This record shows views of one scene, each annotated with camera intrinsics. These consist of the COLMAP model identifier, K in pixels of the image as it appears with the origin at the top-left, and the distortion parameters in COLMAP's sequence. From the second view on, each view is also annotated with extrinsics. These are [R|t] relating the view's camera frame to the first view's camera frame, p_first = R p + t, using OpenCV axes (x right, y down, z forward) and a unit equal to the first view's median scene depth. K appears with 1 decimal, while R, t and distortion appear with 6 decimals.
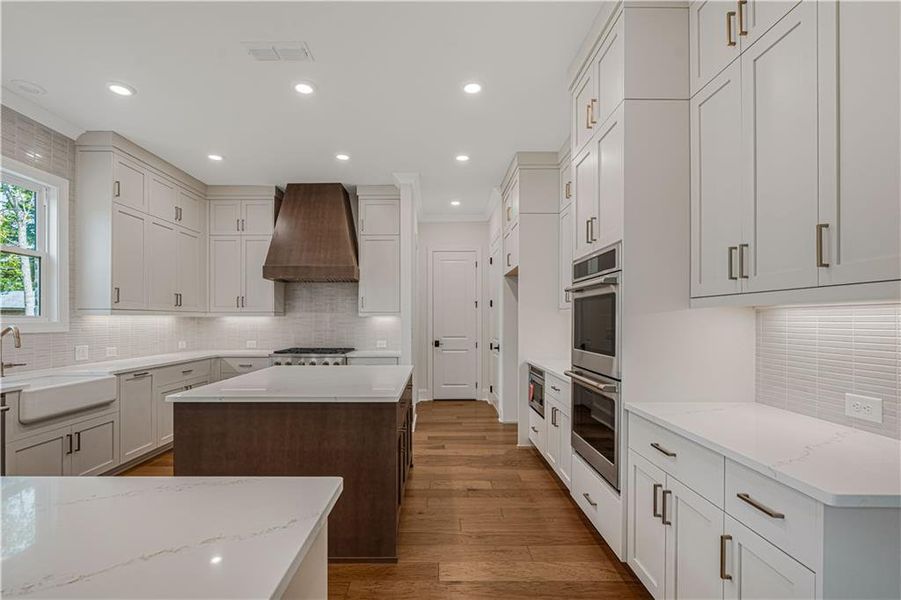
lens RADIAL K [[408.2, 0, 438.5], [0, 408.2, 319.1], [0, 0, 1]] dist [-0.003367, -0.000031]
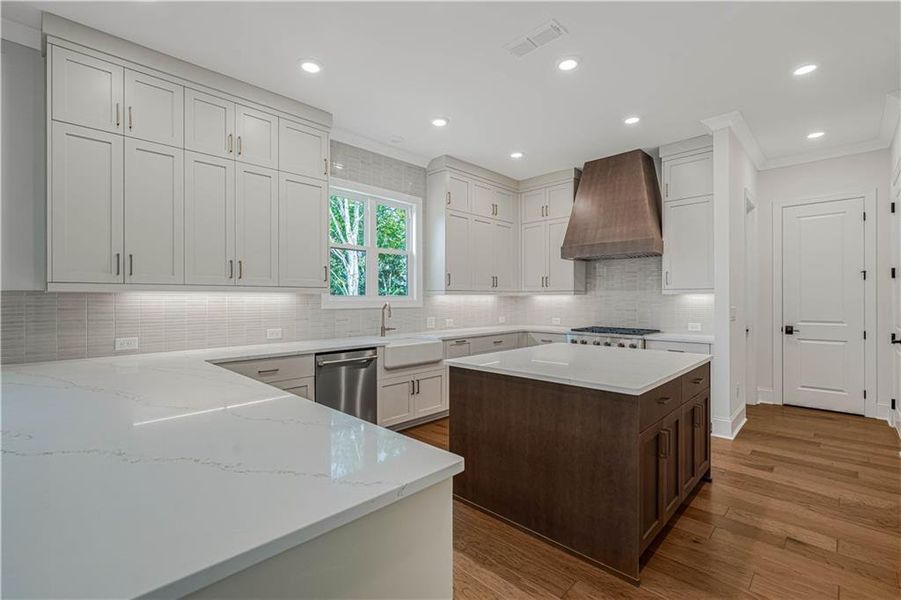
lens RADIAL K [[403.3, 0, 453.4], [0, 403.3, 297.8], [0, 0, 1]] dist [-0.002640, -0.000111]
pose [[0.717364, -0.002030, -0.696696, 0.094691], [0.002199, 0.999997, -0.000649, 0.000529], [0.696695, -0.001067, 0.717366, 0.064179]]
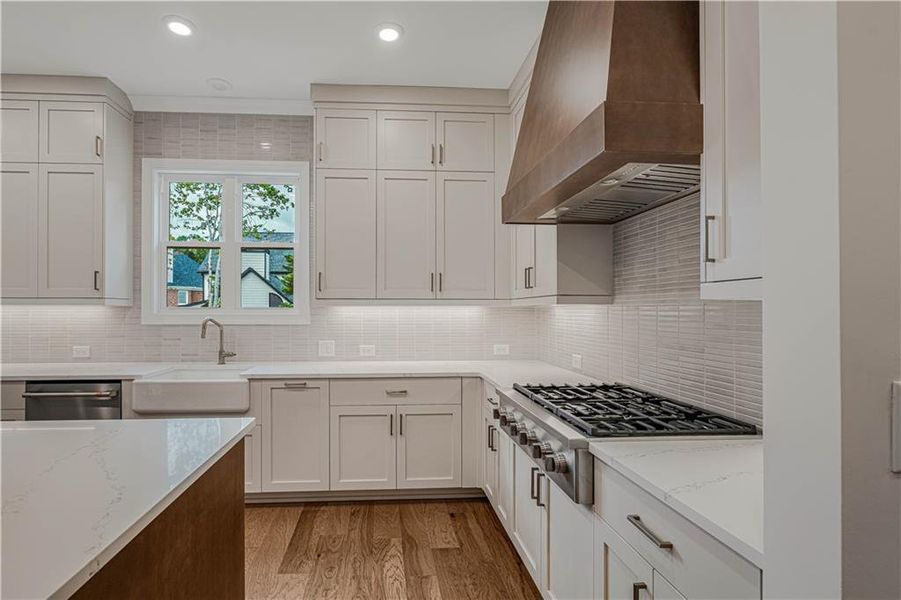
lens RADIAL K [[422.9, 0, 407.9], [0, 422.9, 307.6], [0, 0, 1]] dist [-0.002427, 0.000257]
pose [[0.058221, -0.005905, -0.998286, 0.050030], [0.001636, 0.999982, -0.005820, -0.001115], [0.998302, -0.001295, 0.058229, 0.875978]]
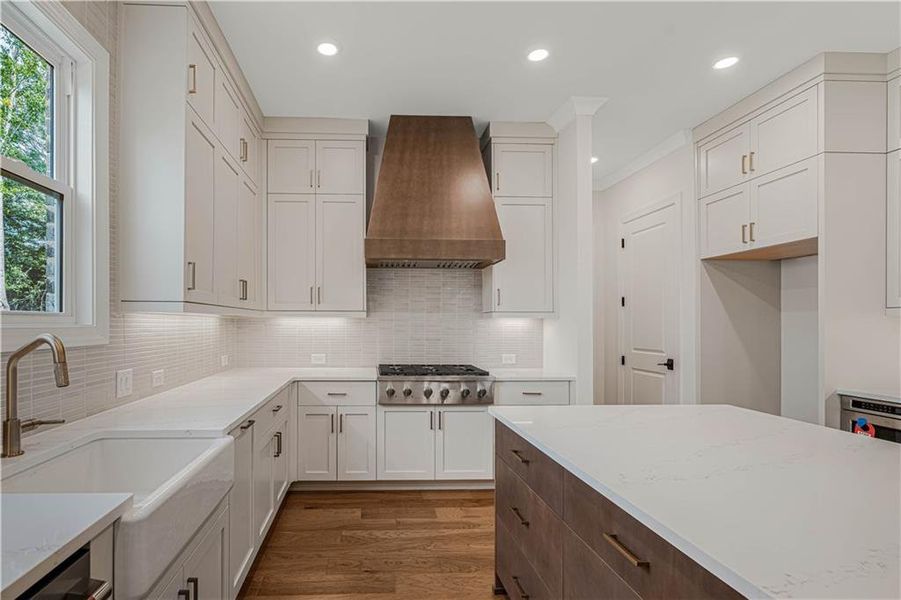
lens RADIAL K [[429.5, 0, 380.2], [0, 429.5, 322.1], [0, 0, 1]] dist [0.001000, 0.000262]
pose [[0.999478, 0.003907, 0.032074, -0.434085], [-0.003851, 0.999991, -0.001800, 0.001981], [-0.032080, 0.001676, 0.999484, 0.328896]]
